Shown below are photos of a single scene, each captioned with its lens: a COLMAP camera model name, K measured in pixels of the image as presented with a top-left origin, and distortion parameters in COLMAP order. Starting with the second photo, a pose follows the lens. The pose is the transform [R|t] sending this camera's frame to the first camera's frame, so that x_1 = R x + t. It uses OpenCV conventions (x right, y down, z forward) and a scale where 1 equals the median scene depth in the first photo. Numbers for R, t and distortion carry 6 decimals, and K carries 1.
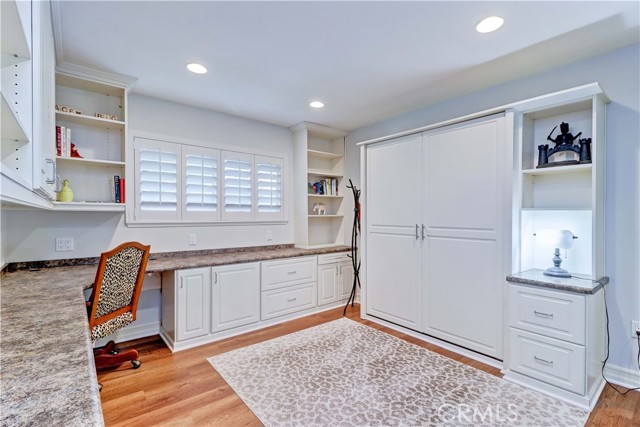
lens RADIAL K [[295.3, 0, 321.8], [0, 295.3, 215.8], [0, 0, 1]] dist [0.014725, -0.009247]
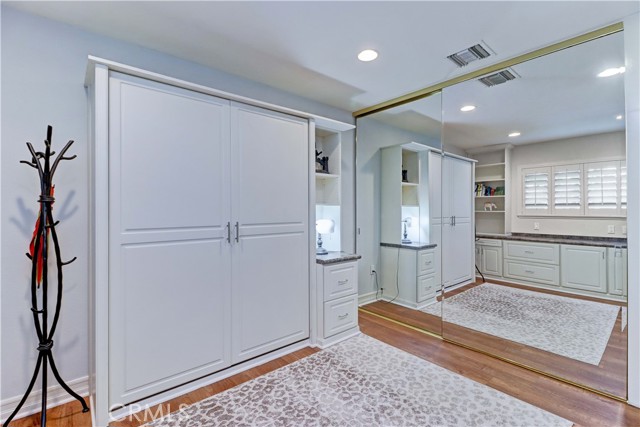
lens RADIAL K [[295.3, 0, 323.0], [0, 295.3, 207.7], [0, 0, 1]] dist [0.014725, -0.009247]
pose [[-0.026428, 0.003281, 0.999645, -0.518946], [0.008883, 0.999956, -0.003047, -0.003765], [-0.999611, 0.008800, -0.026456, 0.963427]]
